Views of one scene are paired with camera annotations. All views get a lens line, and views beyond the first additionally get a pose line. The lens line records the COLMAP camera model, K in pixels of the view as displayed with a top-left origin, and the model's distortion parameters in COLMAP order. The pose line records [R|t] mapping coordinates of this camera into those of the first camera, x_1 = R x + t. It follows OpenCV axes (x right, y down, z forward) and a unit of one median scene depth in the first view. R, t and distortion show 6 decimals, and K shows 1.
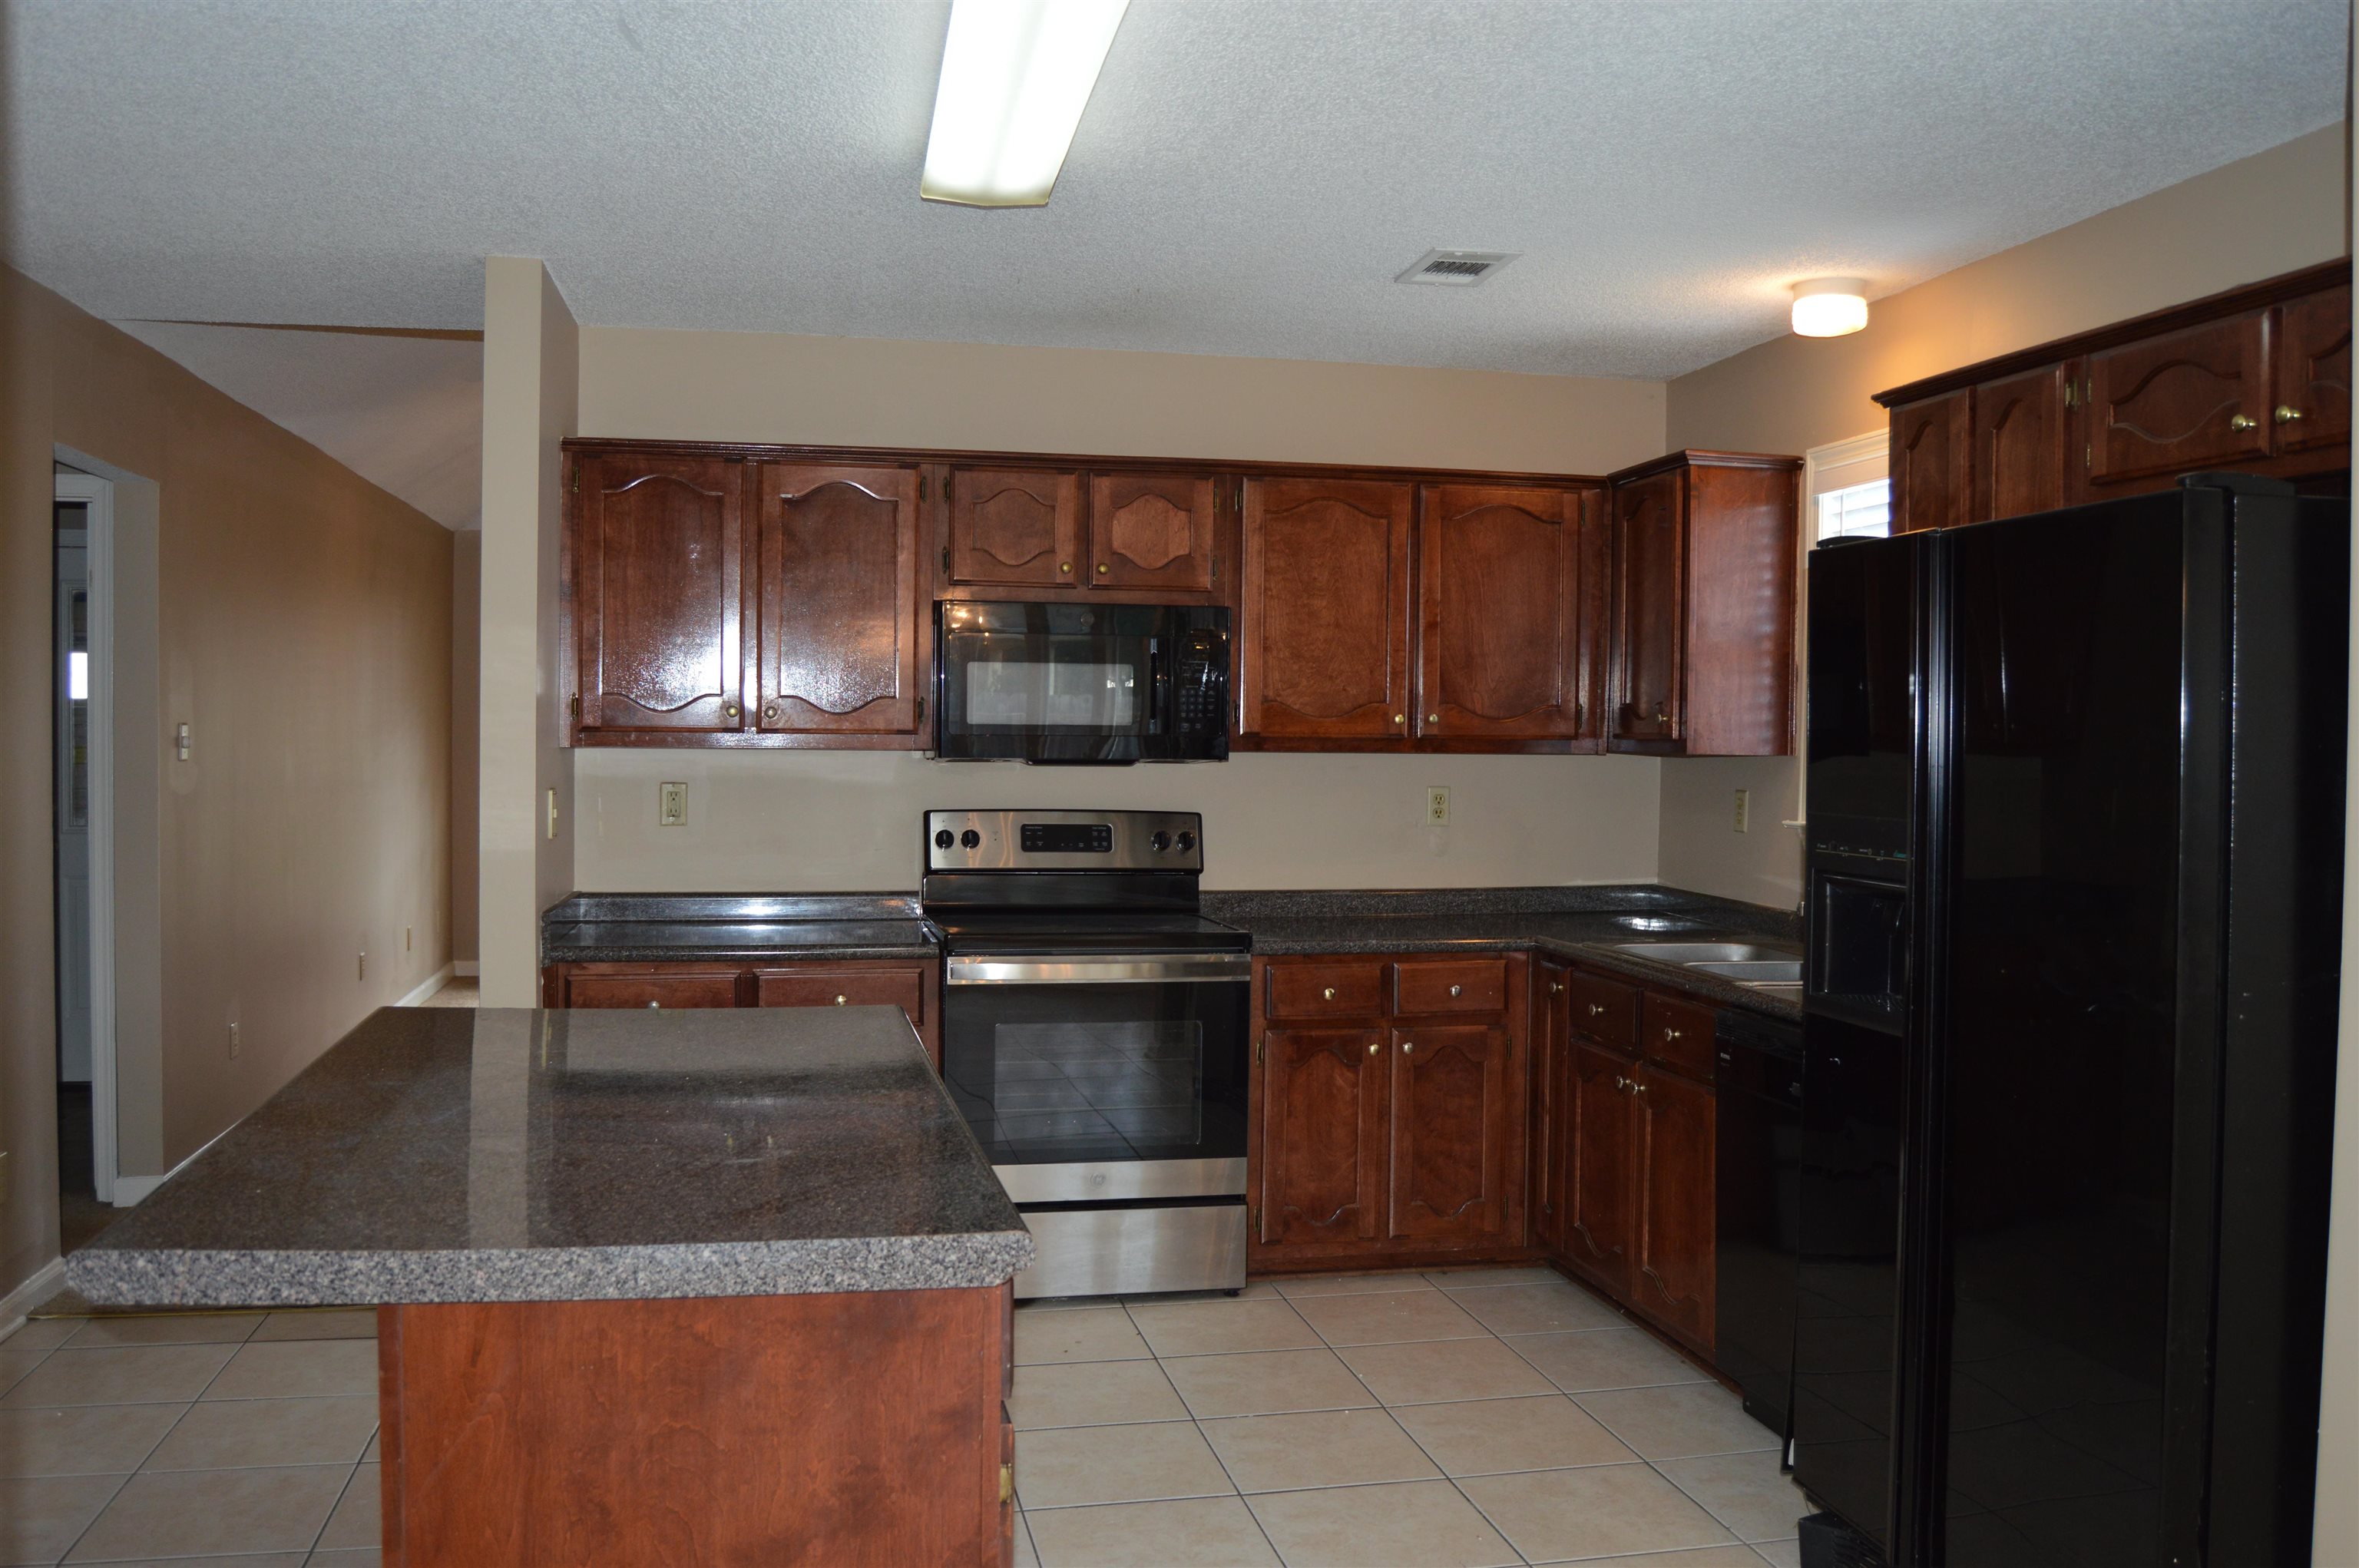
lens RADIAL K [[1974.7, 0, 1178.3], [0, 1974.7, 787.5], [0, 0, 1]] dist [-0.063257, 0.001852]
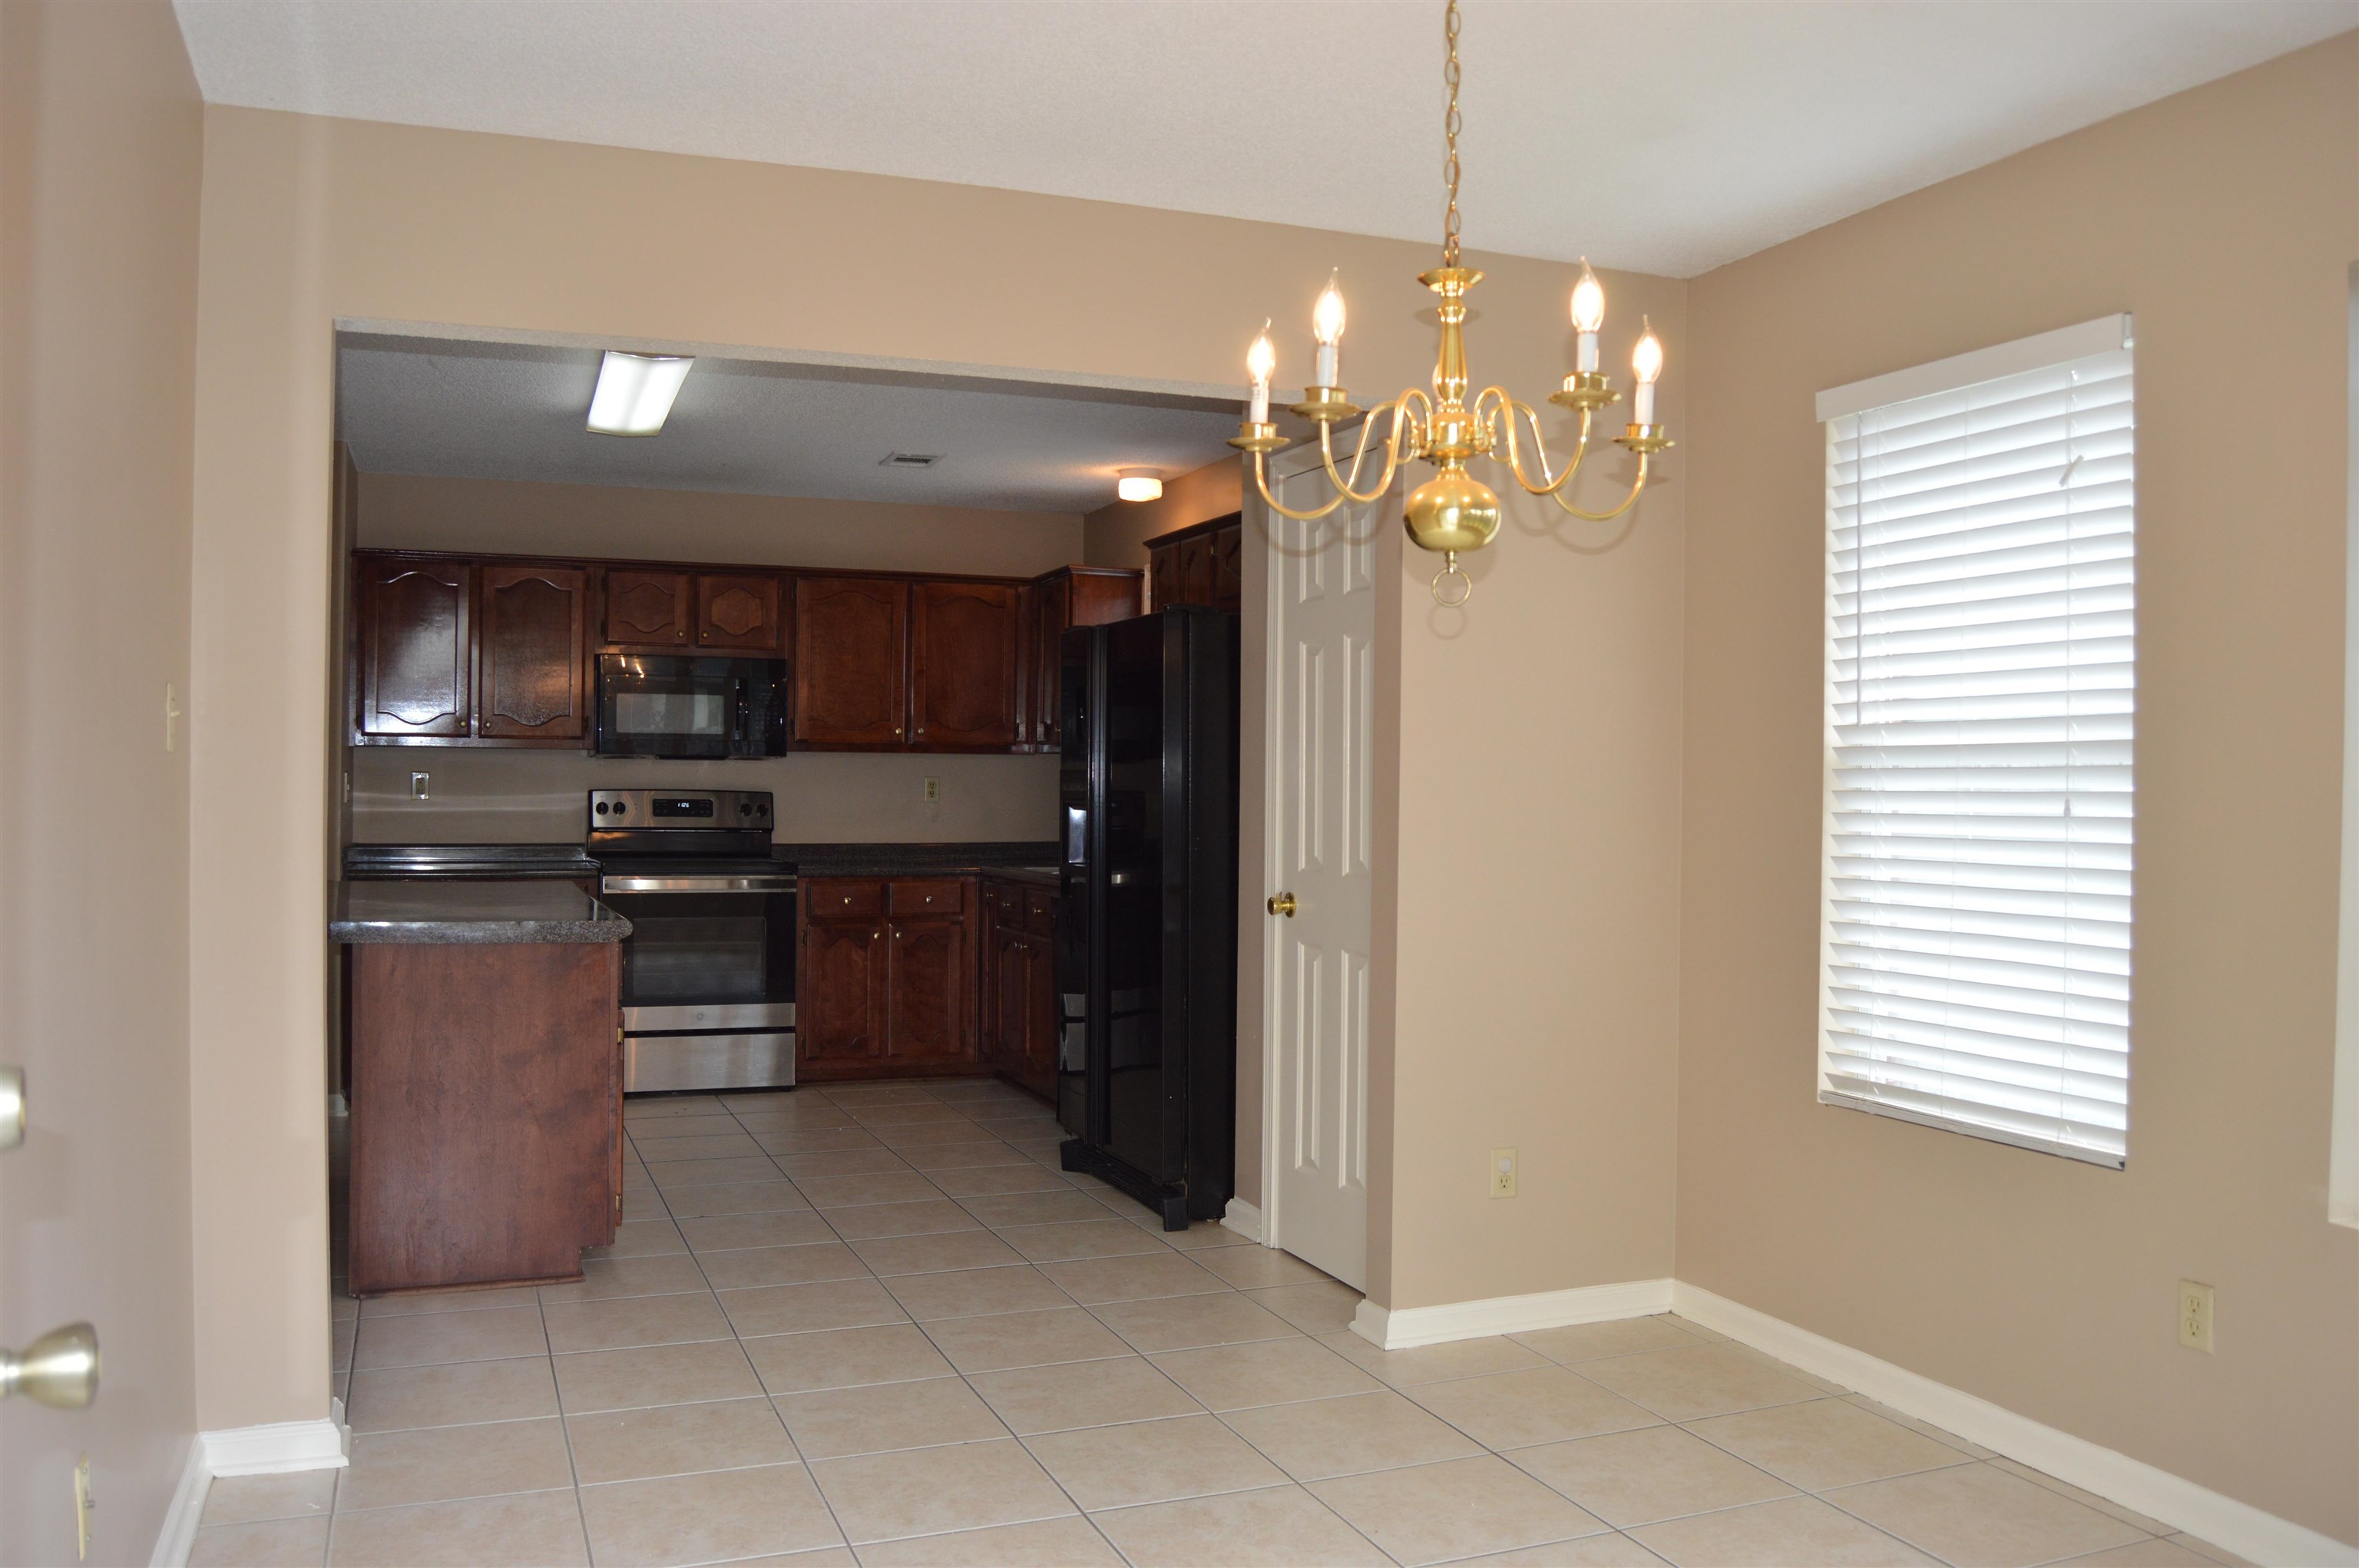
lens RADIAL K [[1940.2, 0, 1173.2], [0, 1940.2, 780.3], [0, 0, 1]] dist [-0.066086, 0.003518]
pose [[0.986705, -0.001579, 0.162512, 0.079665], [0.005799, 0.999658, -0.025495, 0.046855], [-0.162416, 0.026099, 0.986377, -0.581203]]
